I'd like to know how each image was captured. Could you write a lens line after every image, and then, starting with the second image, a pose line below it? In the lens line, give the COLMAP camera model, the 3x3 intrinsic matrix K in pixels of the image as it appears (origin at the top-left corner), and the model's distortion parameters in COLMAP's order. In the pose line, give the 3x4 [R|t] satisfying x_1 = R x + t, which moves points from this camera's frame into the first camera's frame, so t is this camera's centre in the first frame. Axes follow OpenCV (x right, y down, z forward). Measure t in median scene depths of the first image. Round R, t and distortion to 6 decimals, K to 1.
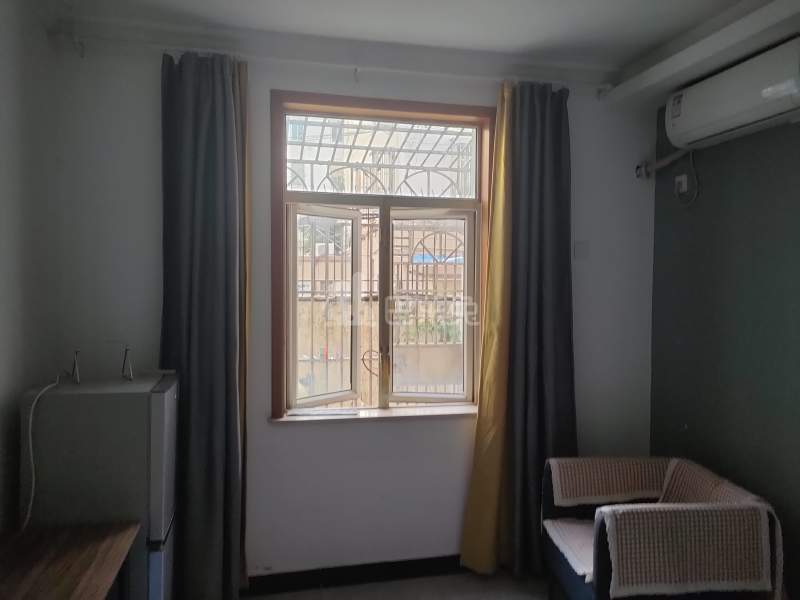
lens RADIAL K [[611.5, 0, 404.1], [0, 611.5, 310.9], [0, 0, 1]] dist [0.032265, 0.001489]
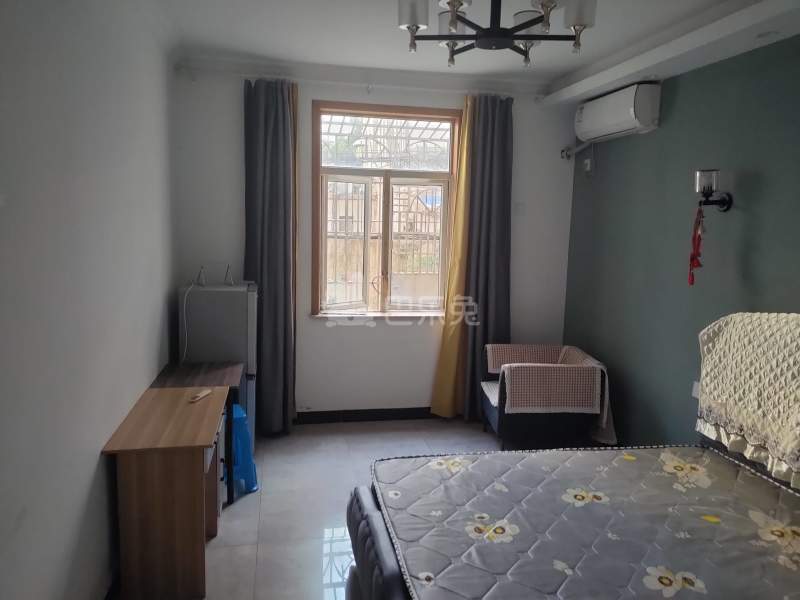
lens RADIAL K [[611.5, 0, 404.1], [0, 611.5, 310.9], [0, 0, 1]] dist [0.032265, 0.001489]
pose [[0.999293, 0.024241, -0.028751, 0.064122], [-0.021077, 0.994178, 0.105669, -0.005255], [0.031145, -0.104988, 0.993986, -0.530183]]
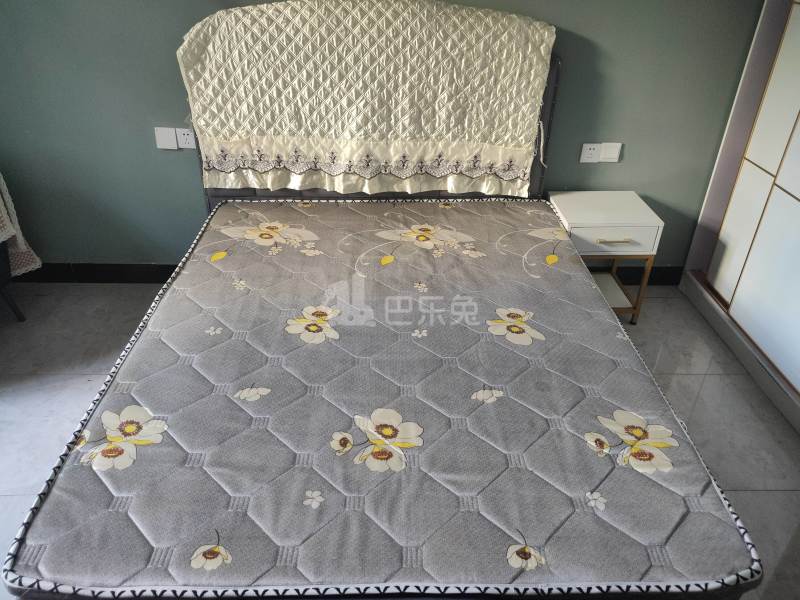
lens RADIAL K [[611.5, 0, 404.1], [0, 611.5, 310.9], [0, 0, 1]] dist [0.032265, 0.001489]
pose [[0.200410, -0.531467, 0.823030, -0.174066], [0.028082, 0.842845, 0.537423, 0.005088], [-0.979310, -0.084593, 0.183839, 0.102327]]
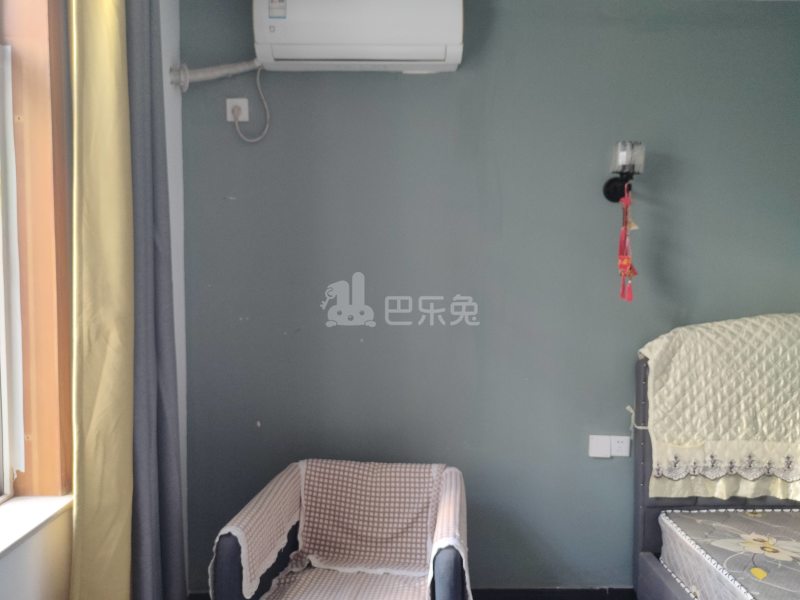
lens RADIAL K [[646.3, 0, 398.1], [0, 646.3, 283.7], [0, 0, 1]] dist [0.006240, 0.003126]
pose [[0.207964, -0.038025, 0.977397, -0.314871], [0.045663, 0.998532, 0.029131, -0.005163], [-0.977070, 0.038573, 0.209395, 0.664533]]
